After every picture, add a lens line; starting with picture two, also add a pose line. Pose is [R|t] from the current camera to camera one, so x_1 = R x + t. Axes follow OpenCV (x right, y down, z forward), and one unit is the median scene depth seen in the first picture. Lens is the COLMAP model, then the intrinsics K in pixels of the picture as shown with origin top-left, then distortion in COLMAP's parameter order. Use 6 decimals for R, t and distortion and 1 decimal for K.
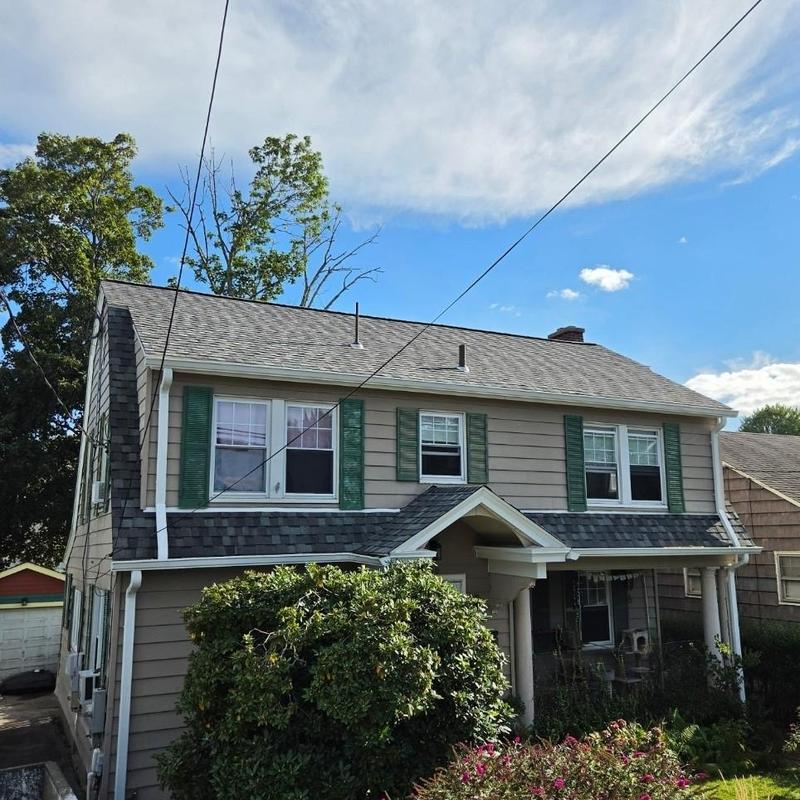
lens RADIAL K [[736.0, 0, 399.7], [0, 736.0, 399.4], [0, 0, 1]] dist [0.052942, 0.000000]
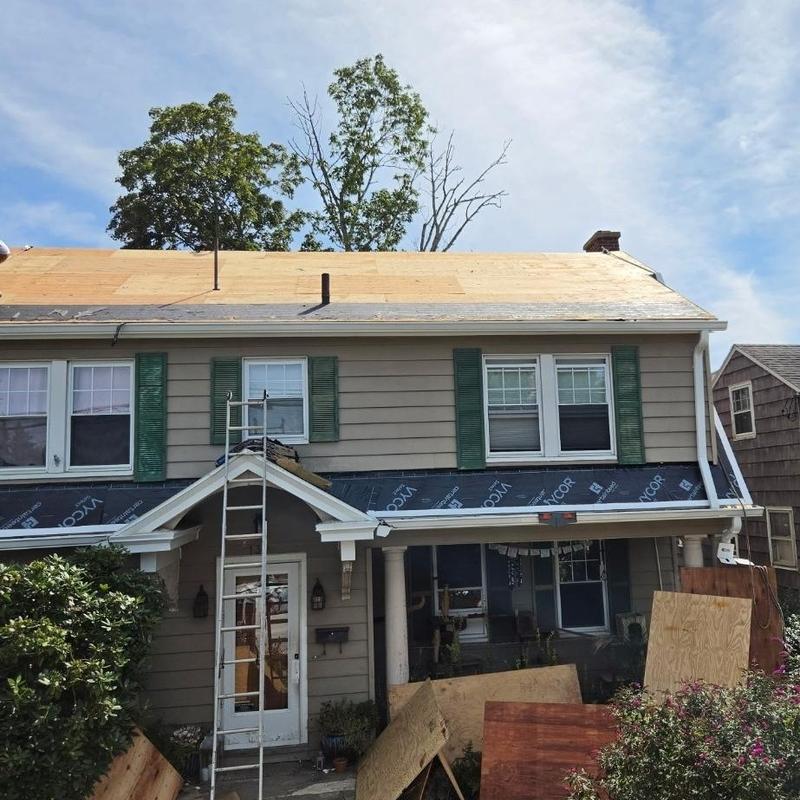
lens RADIAL K [[801.0, 0, 400.4], [0, 801.0, 399.5], [0, 0, 1]] dist [0.003734, 0.000000]
pose [[0.951400, -0.068562, -0.300228, 0.406067], [0.086875, 0.995059, 0.048061, 0.028894], [0.295450, -0.071808, 0.952656, 0.169635]]
